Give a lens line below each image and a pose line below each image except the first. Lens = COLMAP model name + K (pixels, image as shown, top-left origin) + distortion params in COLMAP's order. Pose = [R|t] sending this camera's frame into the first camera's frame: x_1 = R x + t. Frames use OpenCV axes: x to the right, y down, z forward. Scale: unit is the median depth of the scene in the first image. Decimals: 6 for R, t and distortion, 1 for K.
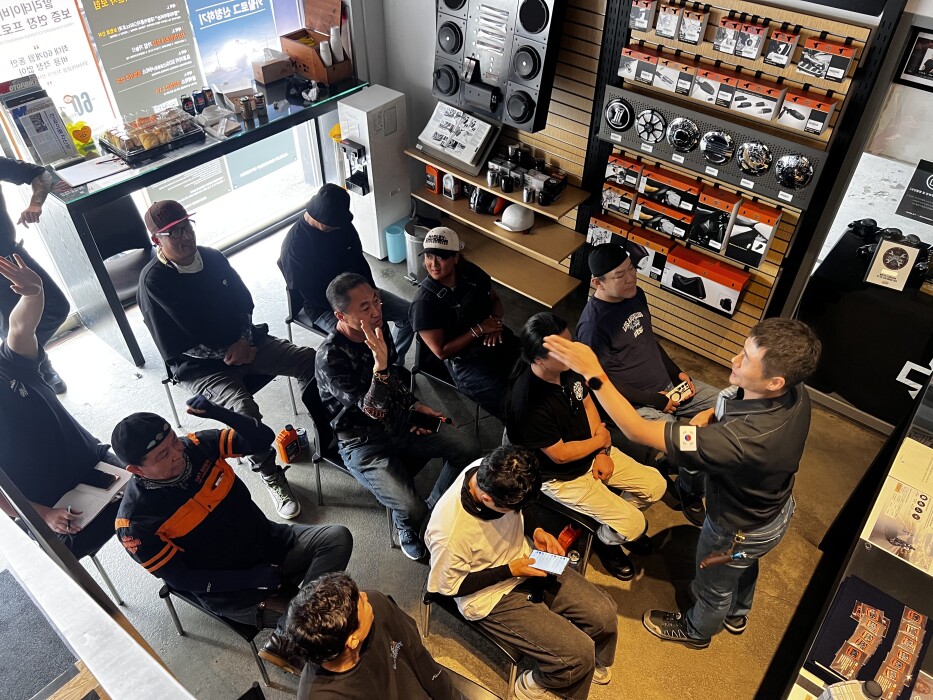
lens RADIAL K [[702.7, 0, 467.5], [0, 702.7, 350.4], [0, 0, 1]] dist [0.005871, 0.001975]
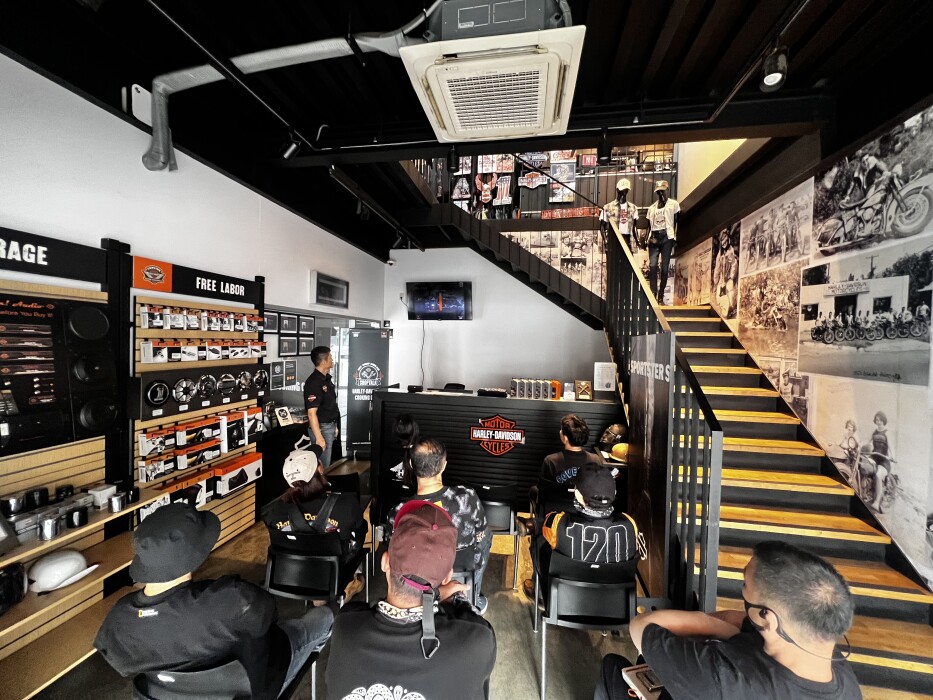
lens RADIAL K [[375.0, 0, 465.5], [0, 375.0, 348.3], [0, 0, 1]] dist [-0.000036, -0.000003]
pose [[-0.492066, -0.034040, 0.869892, -0.611102], [0.572349, 0.740271, 0.352725, -0.312046], [-0.655963, 0.671446, -0.344780, 0.810143]]
